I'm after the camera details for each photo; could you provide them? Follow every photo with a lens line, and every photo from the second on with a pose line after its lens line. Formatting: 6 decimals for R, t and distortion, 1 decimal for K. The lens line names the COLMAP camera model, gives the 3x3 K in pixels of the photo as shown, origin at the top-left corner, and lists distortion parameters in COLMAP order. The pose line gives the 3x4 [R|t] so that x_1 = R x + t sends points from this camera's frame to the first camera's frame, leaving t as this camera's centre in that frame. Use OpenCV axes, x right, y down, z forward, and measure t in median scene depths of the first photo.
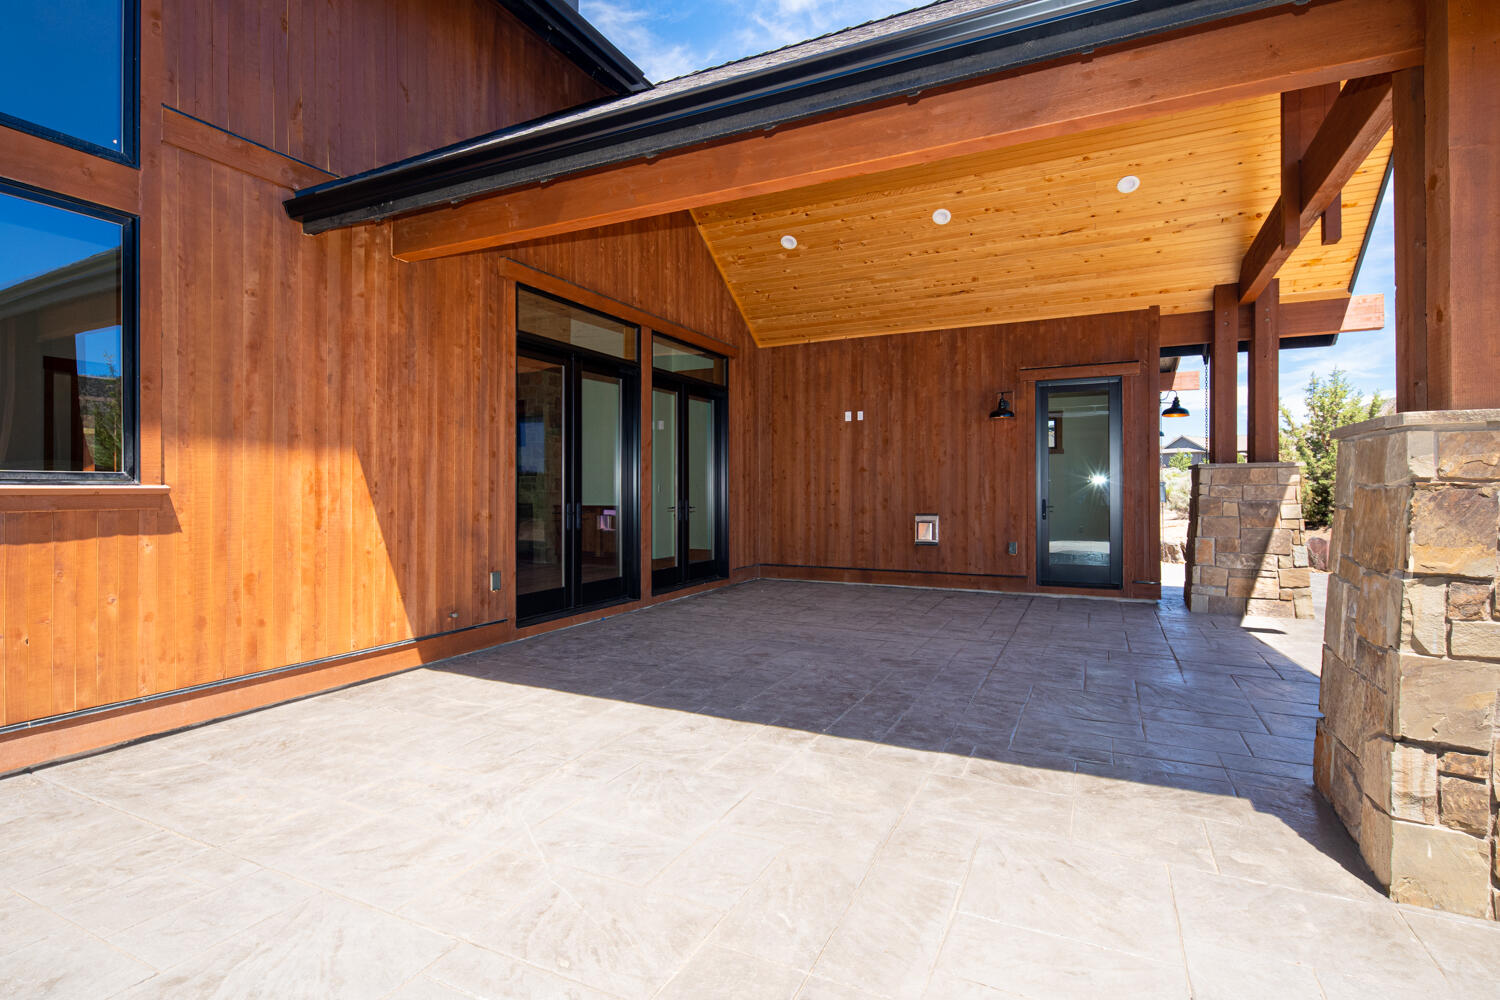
lens RADIAL K [[719.0, 0, 748.1], [0, 719.0, 489.6], [0, 0, 1]] dist [0.000580, 0.000087]
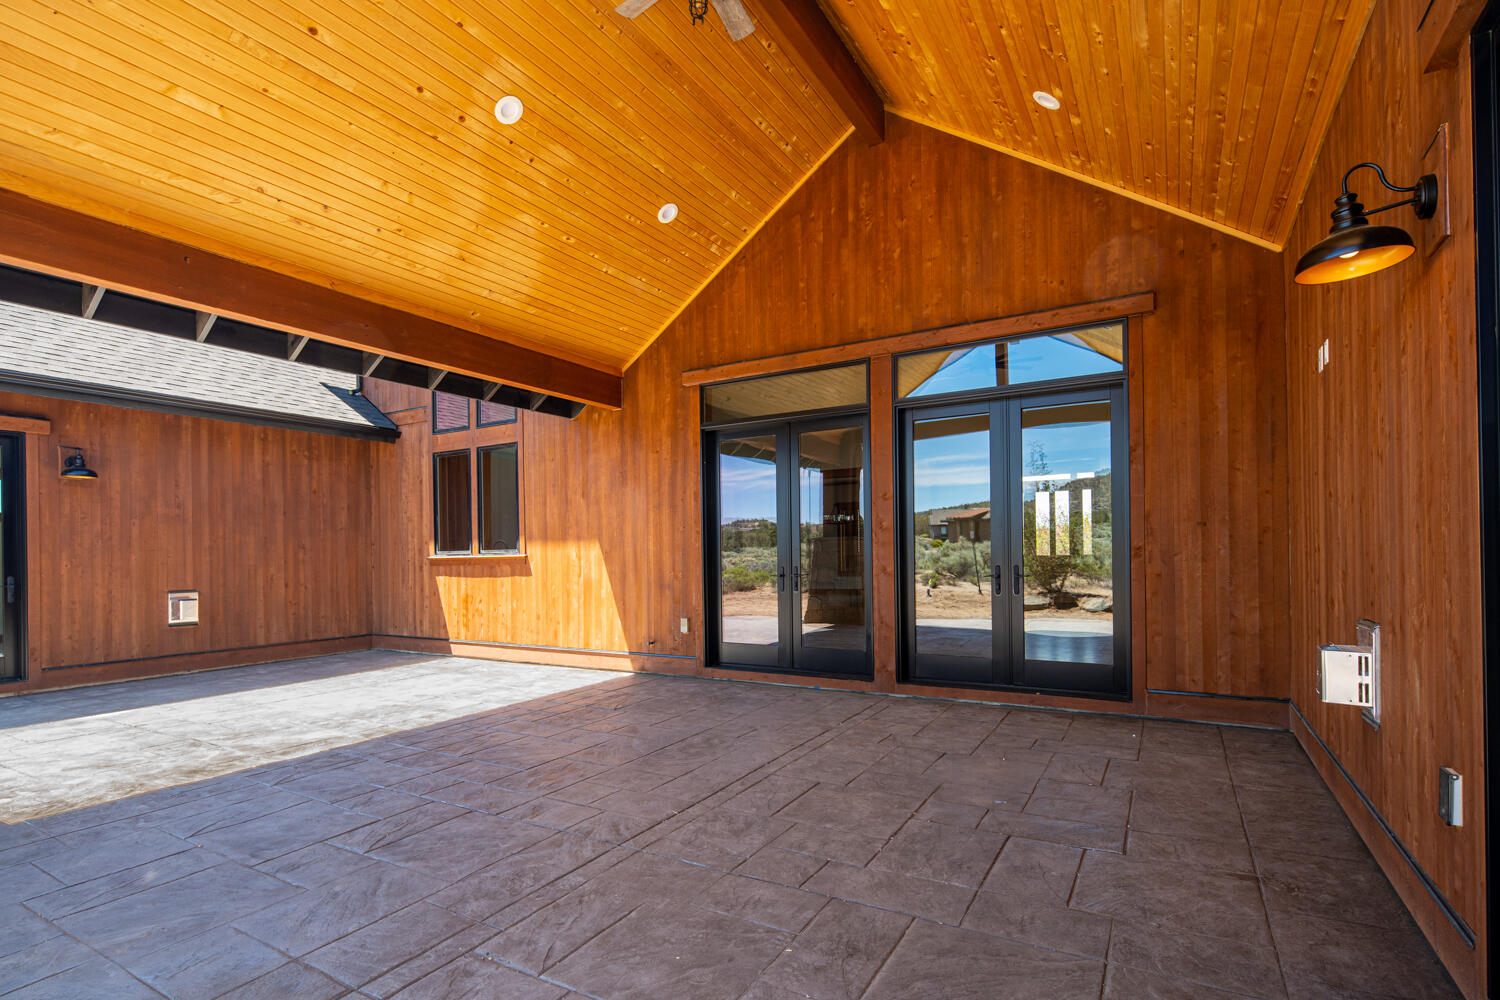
lens RADIAL K [[733.0, 0, 749.0], [0, 733.0, 549.0], [0, 0, 1]] dist [0.001781, -0.000158]
pose [[-0.074207, -0.003532, -0.997237, 1.472249], [0.016512, 0.999852, -0.004770, -0.003019], [0.997106, -0.016821, -0.074137, 1.871390]]
